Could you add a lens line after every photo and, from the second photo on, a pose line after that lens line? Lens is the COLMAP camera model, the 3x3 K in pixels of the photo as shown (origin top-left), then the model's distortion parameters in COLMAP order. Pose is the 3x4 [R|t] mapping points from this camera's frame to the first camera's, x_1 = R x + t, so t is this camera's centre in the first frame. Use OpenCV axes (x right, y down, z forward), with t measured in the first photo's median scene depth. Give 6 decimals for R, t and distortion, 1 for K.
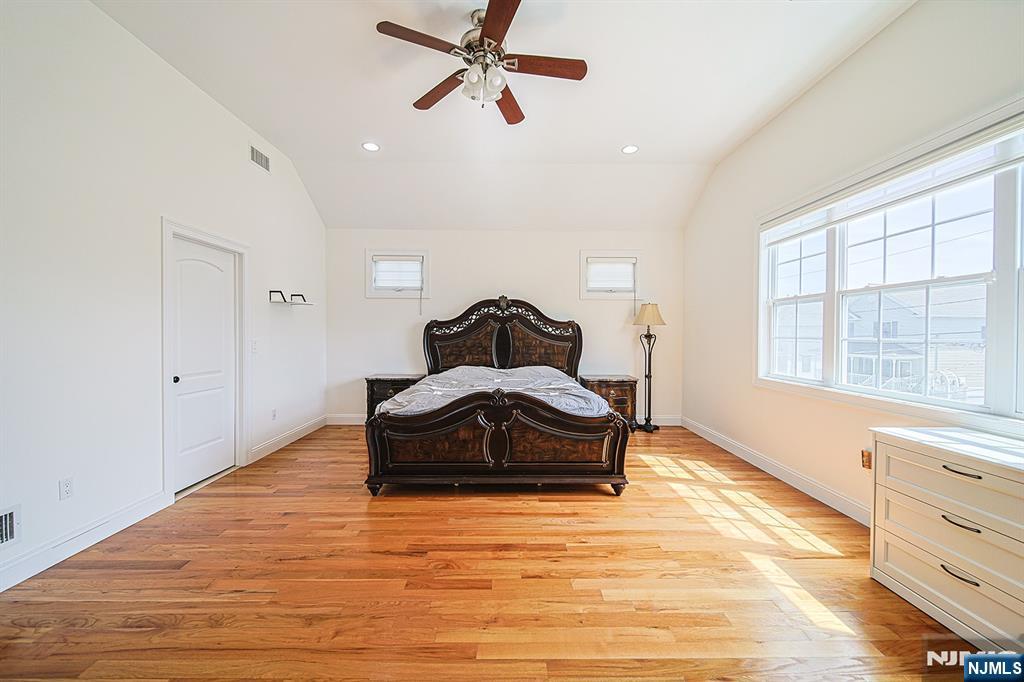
lens RADIAL K [[383.7, 0, 511.3], [0, 383.7, 341.6], [0, 0, 1]] dist [0.001358, -0.001872]
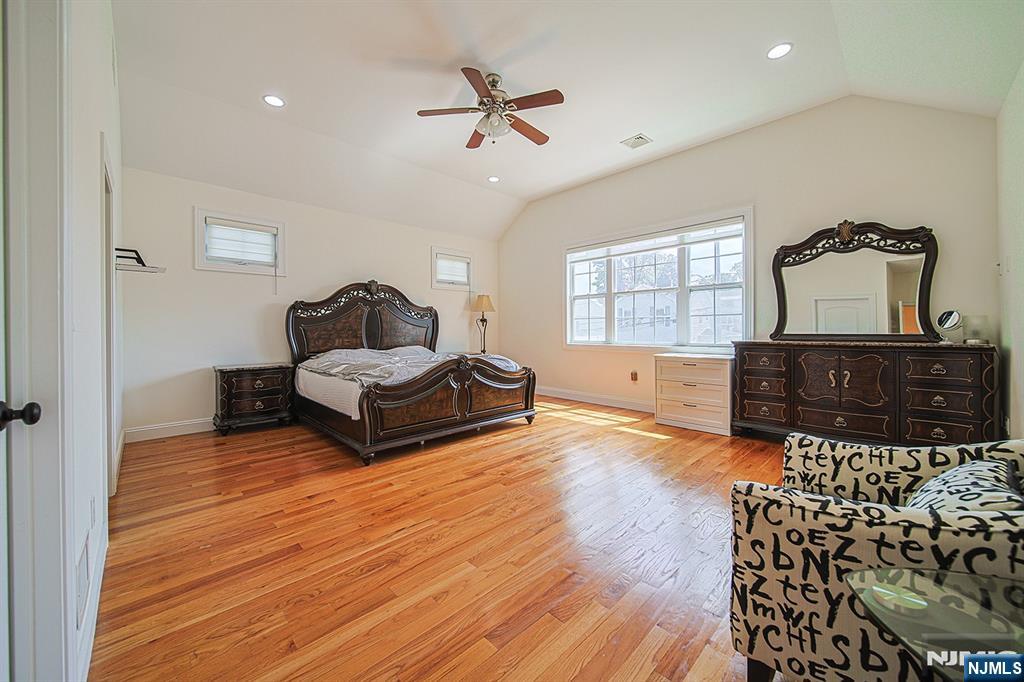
lens RADIAL K [[383.7, 0, 522.3], [0, 383.7, 330.6], [0, 0, 1]] dist [0.001358, -0.001872]
pose [[0.717207, -0.014012, 0.696720, -0.698217], [0.024824, 0.999677, -0.005449, 0.048838], [-0.696418, 0.021203, 0.717323, -0.034177]]
